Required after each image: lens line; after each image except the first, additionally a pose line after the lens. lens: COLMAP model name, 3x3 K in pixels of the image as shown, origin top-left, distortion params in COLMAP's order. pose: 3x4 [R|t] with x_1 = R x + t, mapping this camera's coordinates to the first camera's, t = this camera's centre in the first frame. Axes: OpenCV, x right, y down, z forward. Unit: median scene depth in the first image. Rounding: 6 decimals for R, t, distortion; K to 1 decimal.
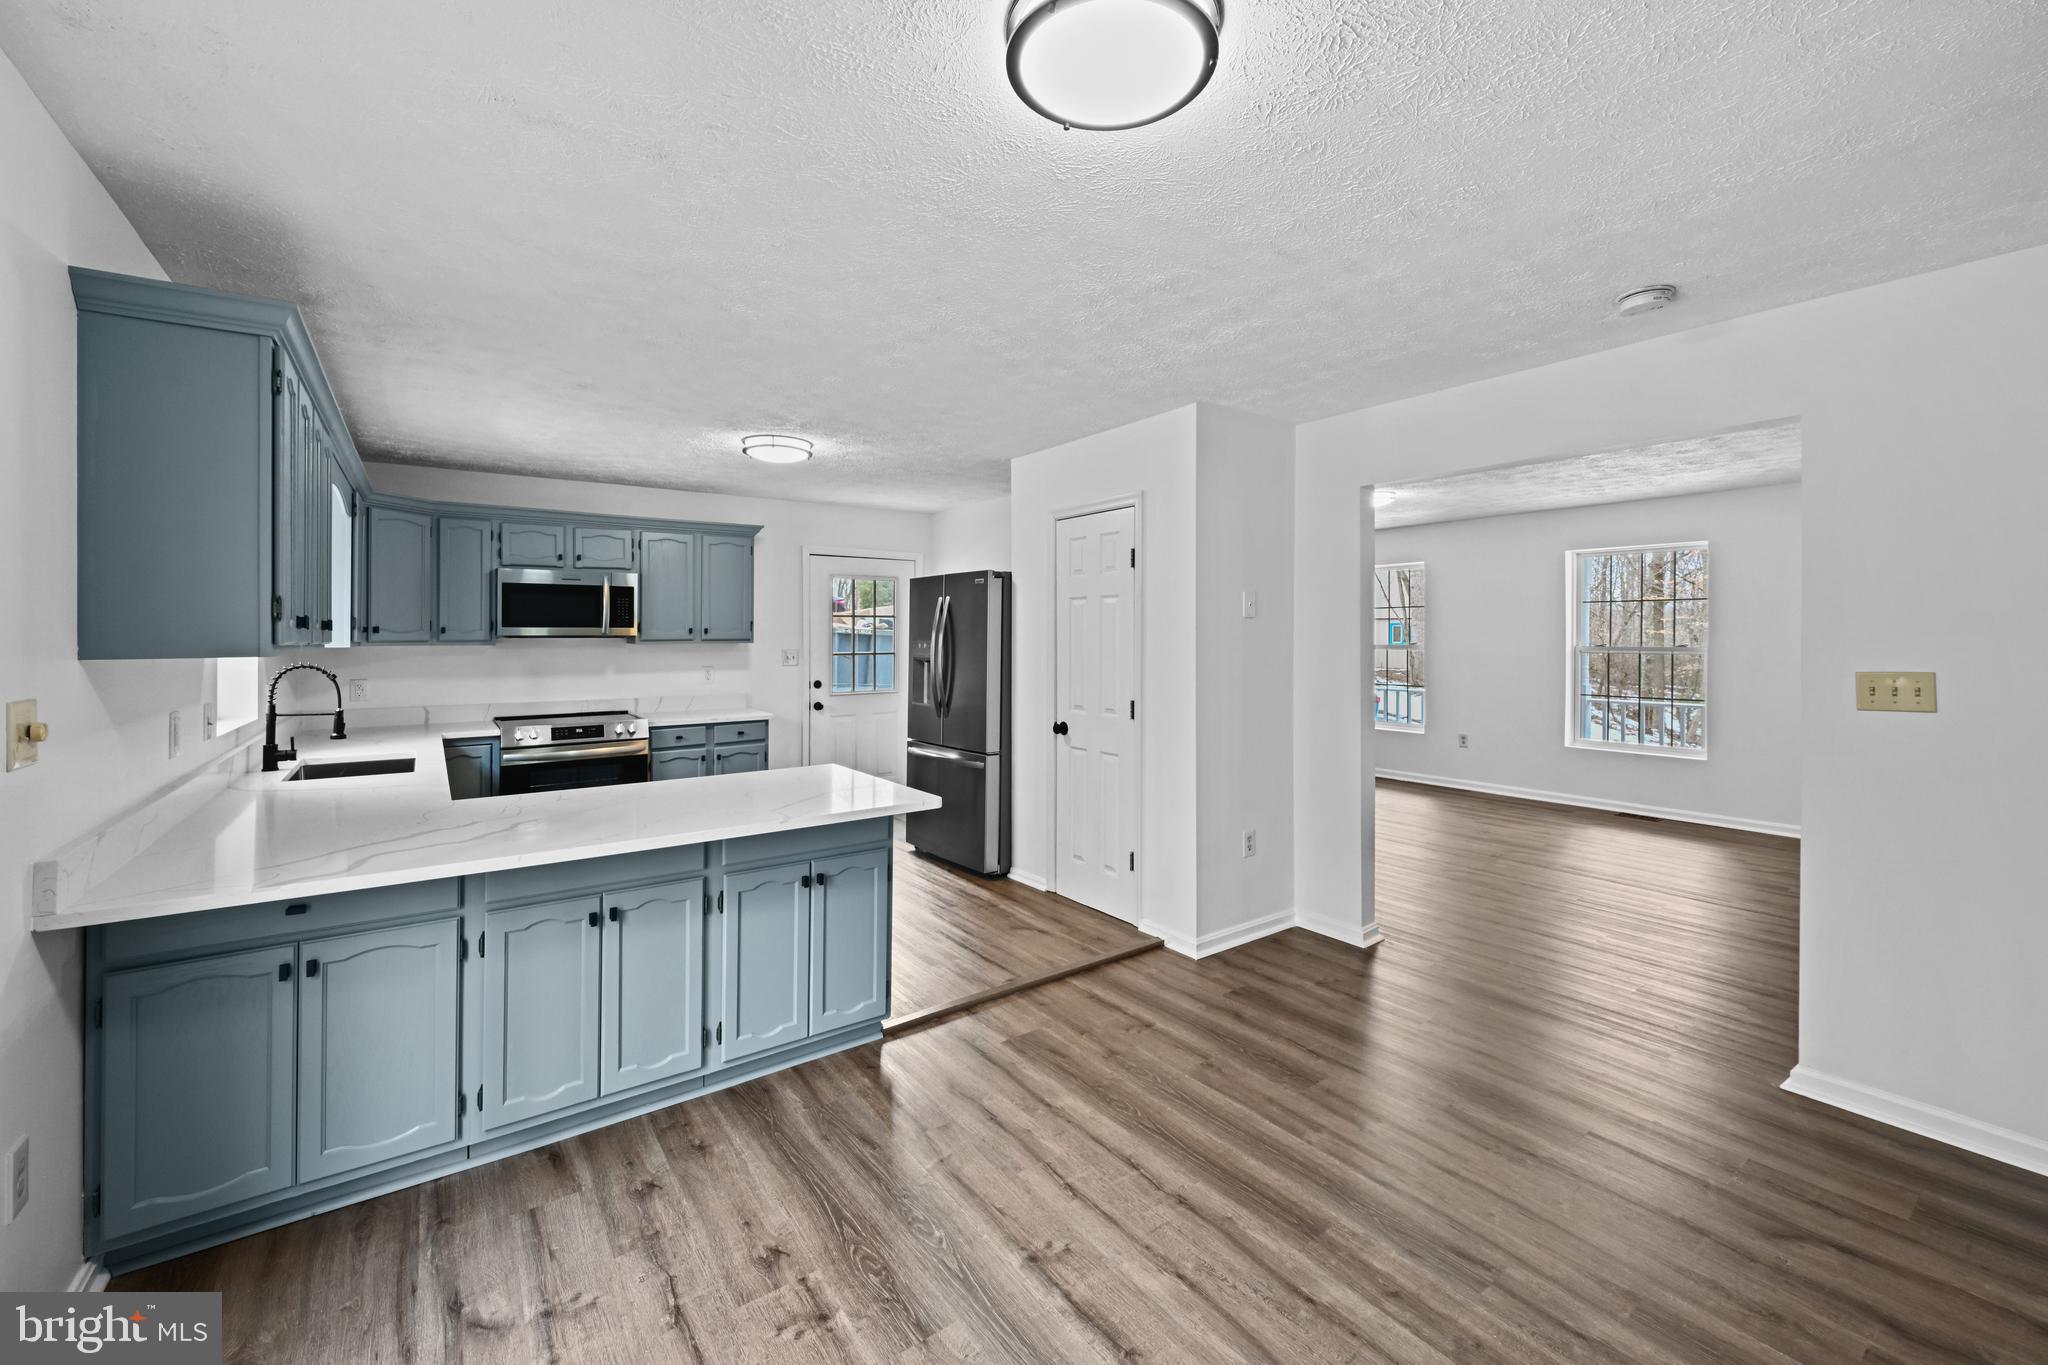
lens RADIAL K [[821.3, 0, 1027.7], [0, 821.3, 635.9], [0, 0, 1]] dist [-0.004814, -0.000520]
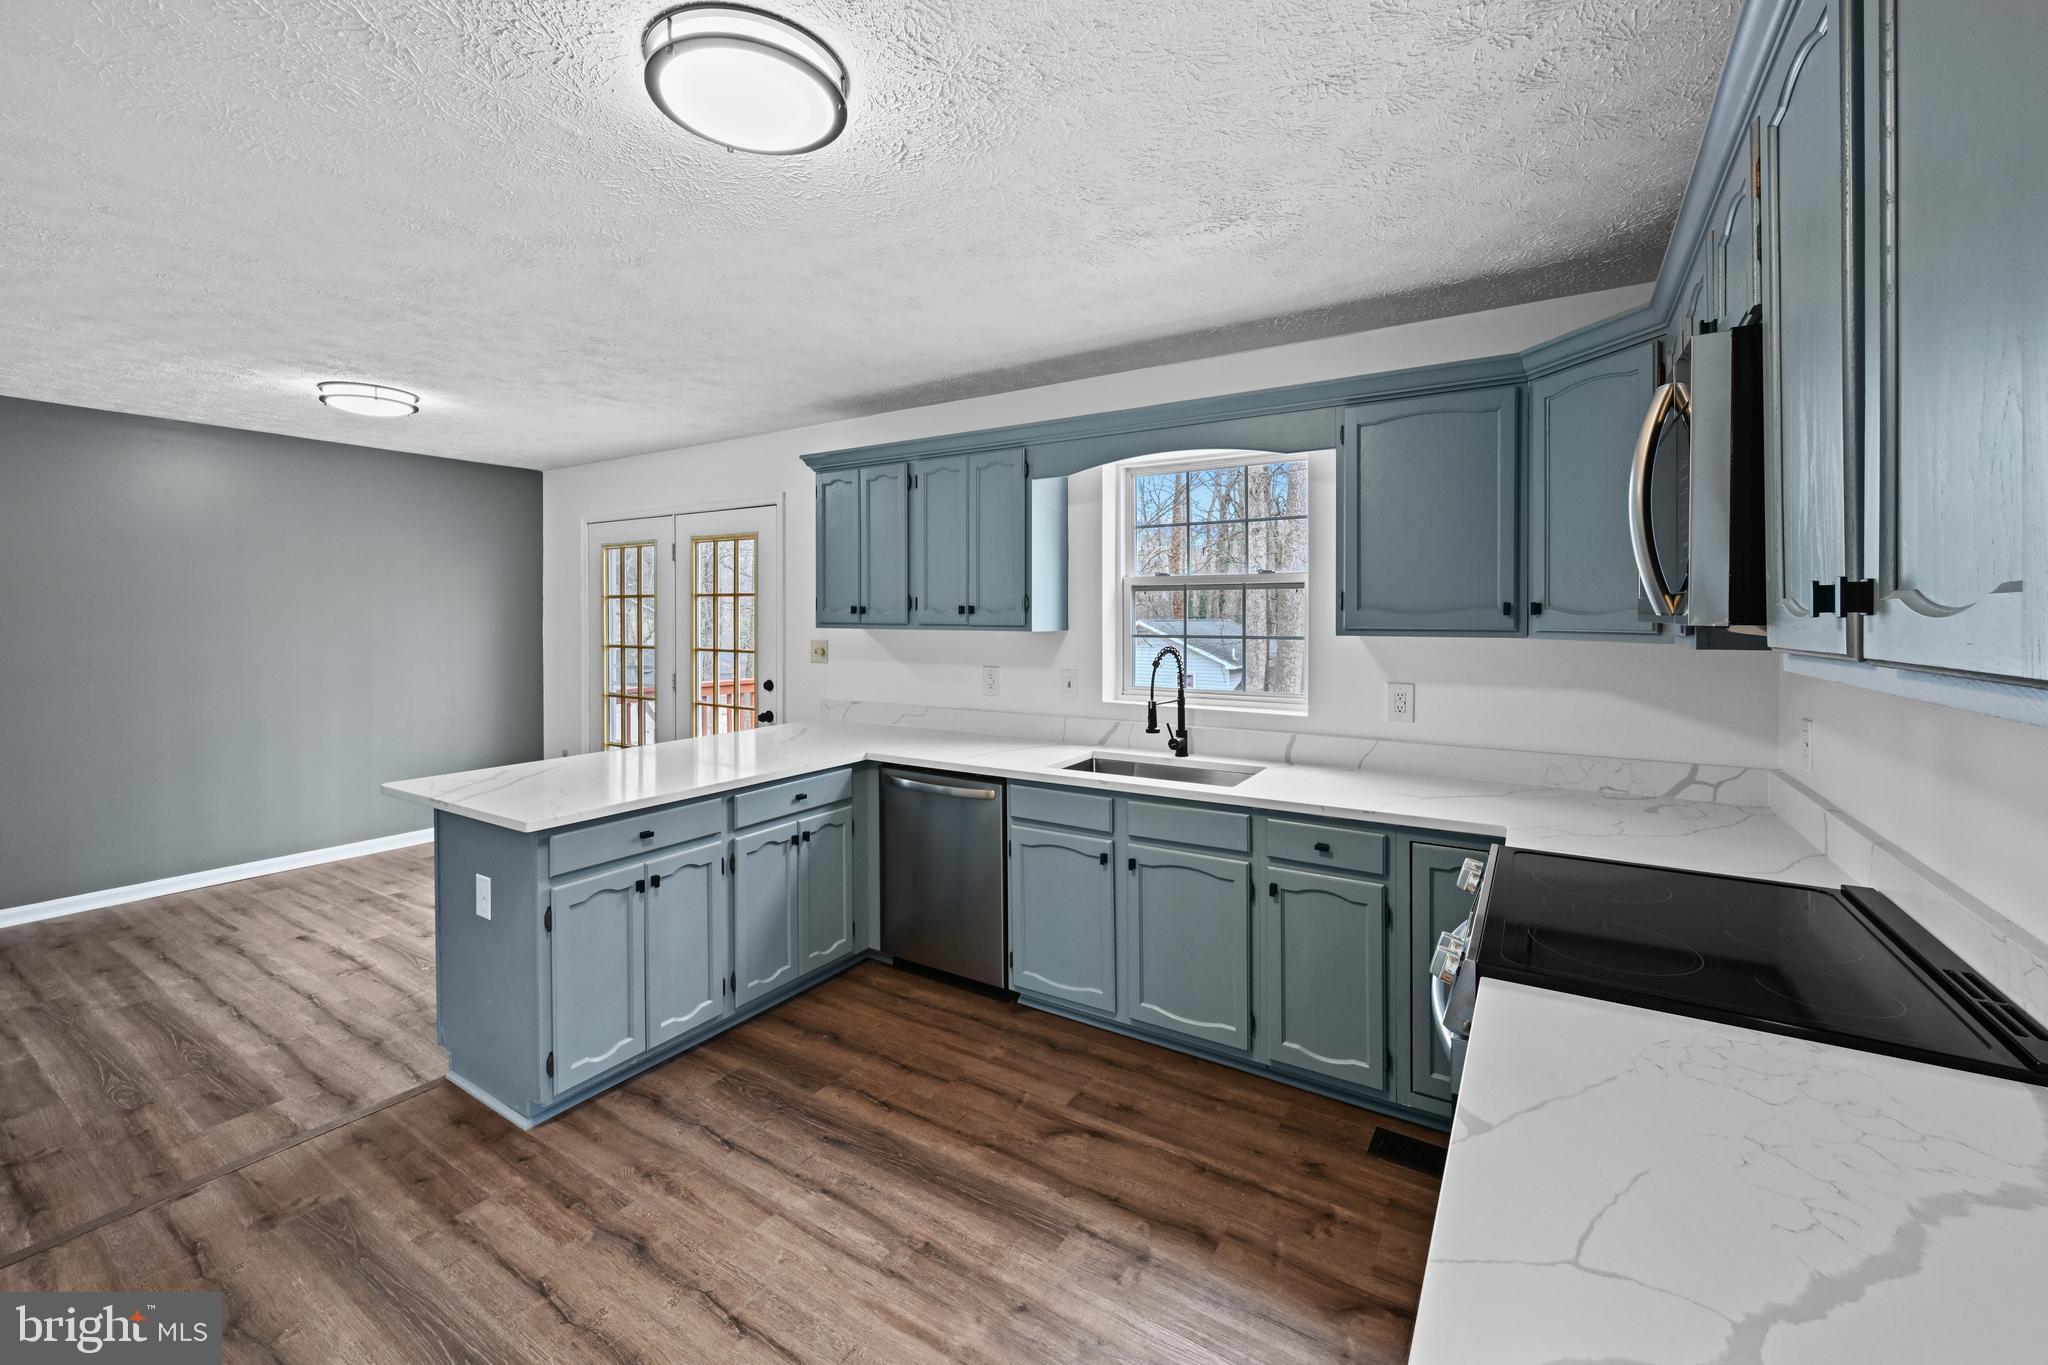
lens RADIAL K [[821.3, 0, 1008.0], [0, 821.3, 622.4], [0, 0, 1]] dist [-0.004814, -0.000520]
pose [[-0.932880, 0.001000, -0.360186, -0.285336], [-0.001532, 0.999976, 0.006744, -0.001084], [0.360184, 0.006843, -0.932856, 1.374654]]
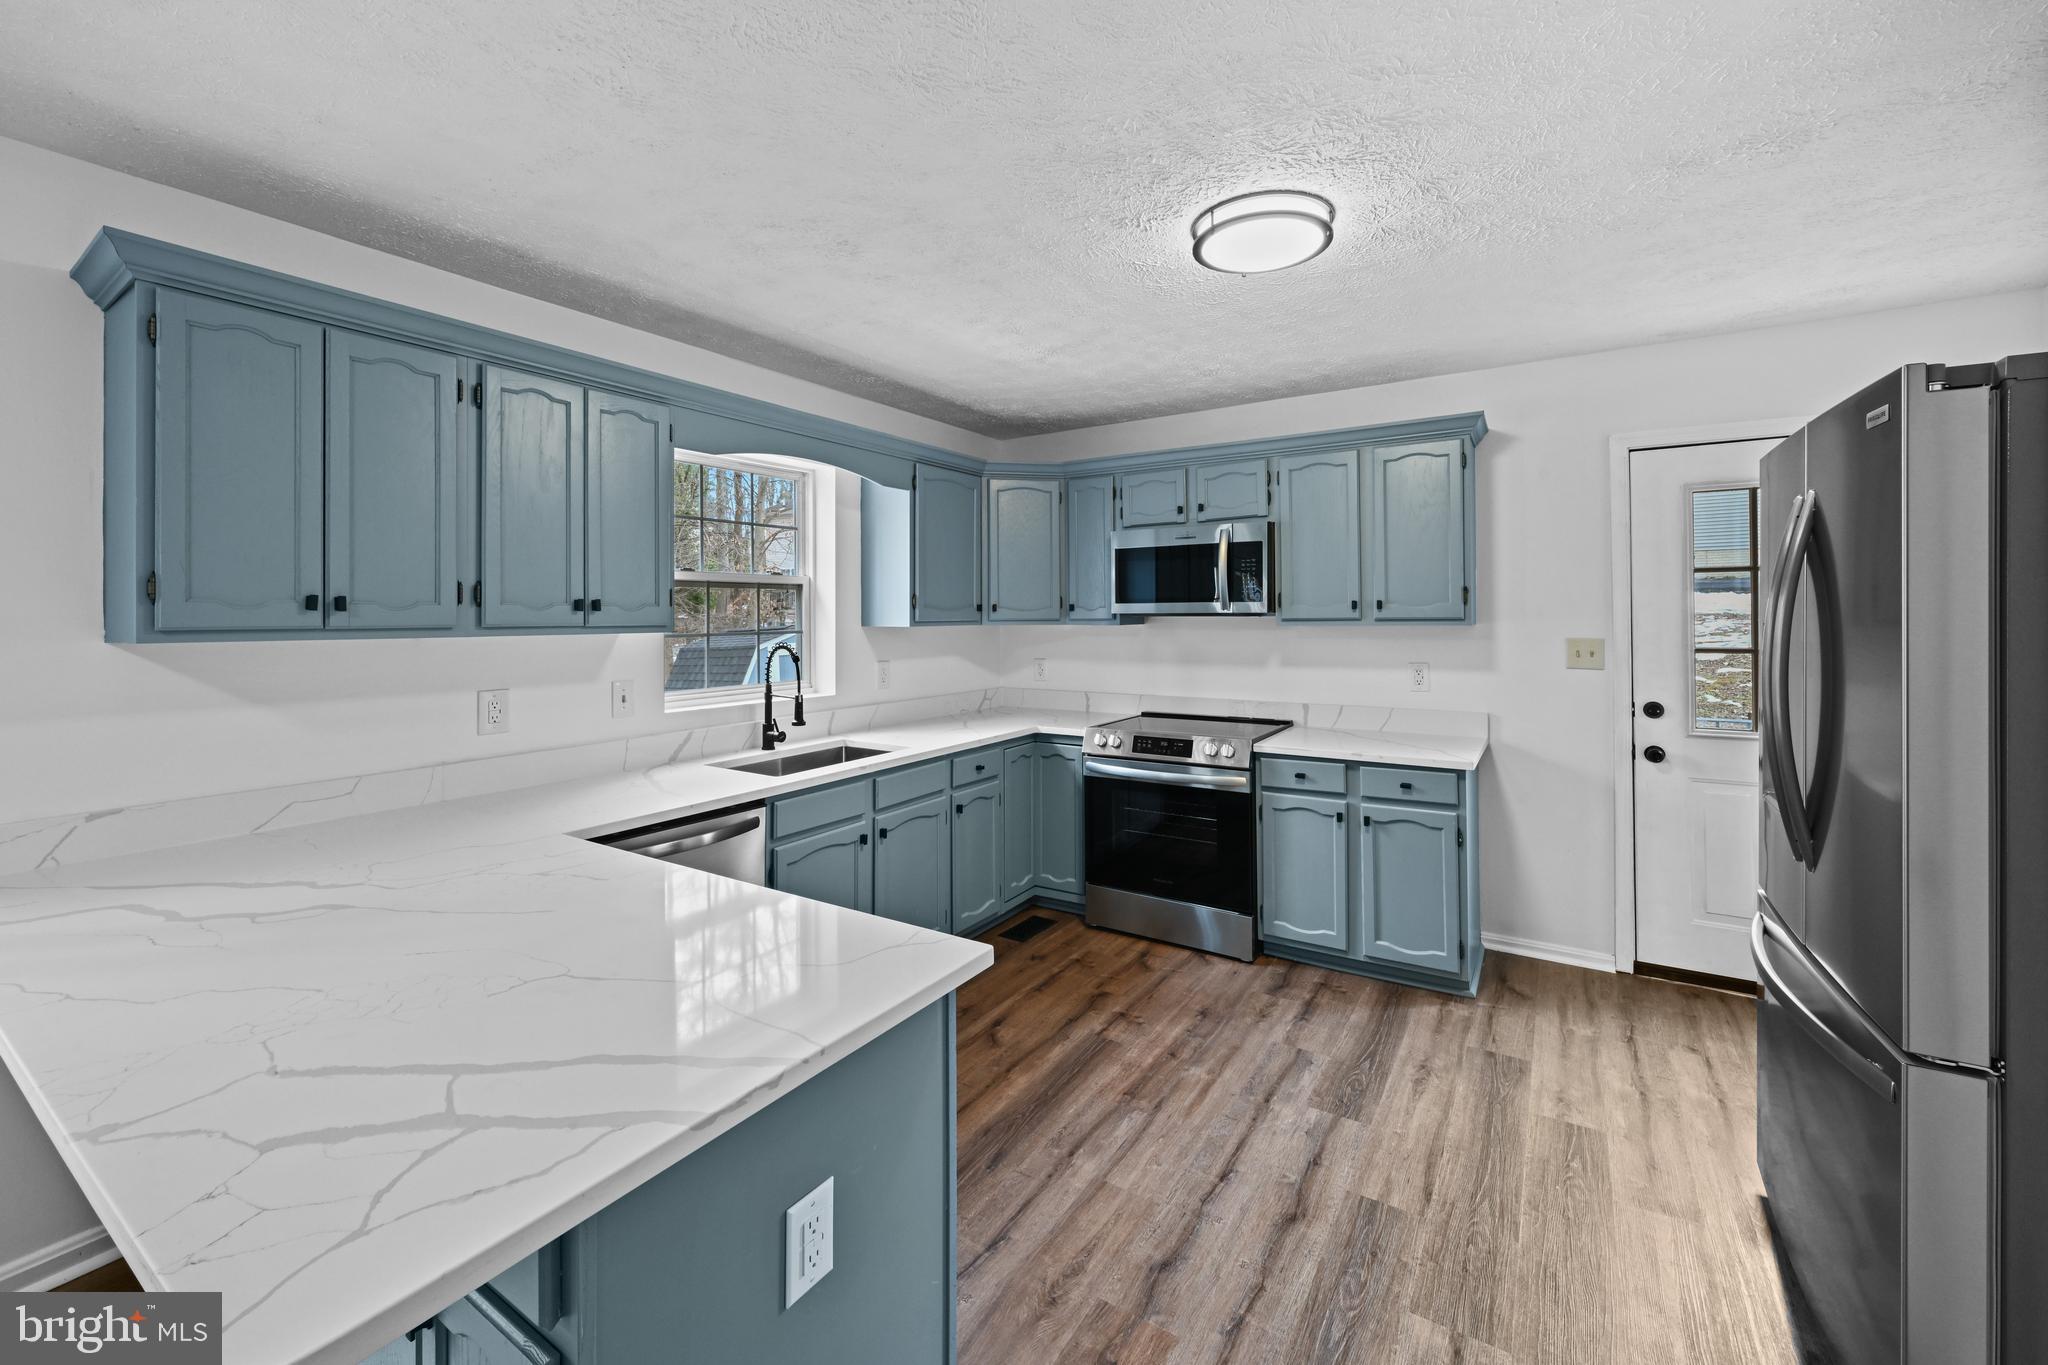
lens RADIAL K [[821.3, 0, 1040.3], [0, 821.3, 606.6], [0, 0, 1]] dist [-0.004814, -0.000520]
pose [[0.362011, -0.008447, -0.932136, 0.104288], [0.003769, 0.999964, -0.007598, -0.001332], [0.932166, -0.000763, 0.362029, 0.704203]]
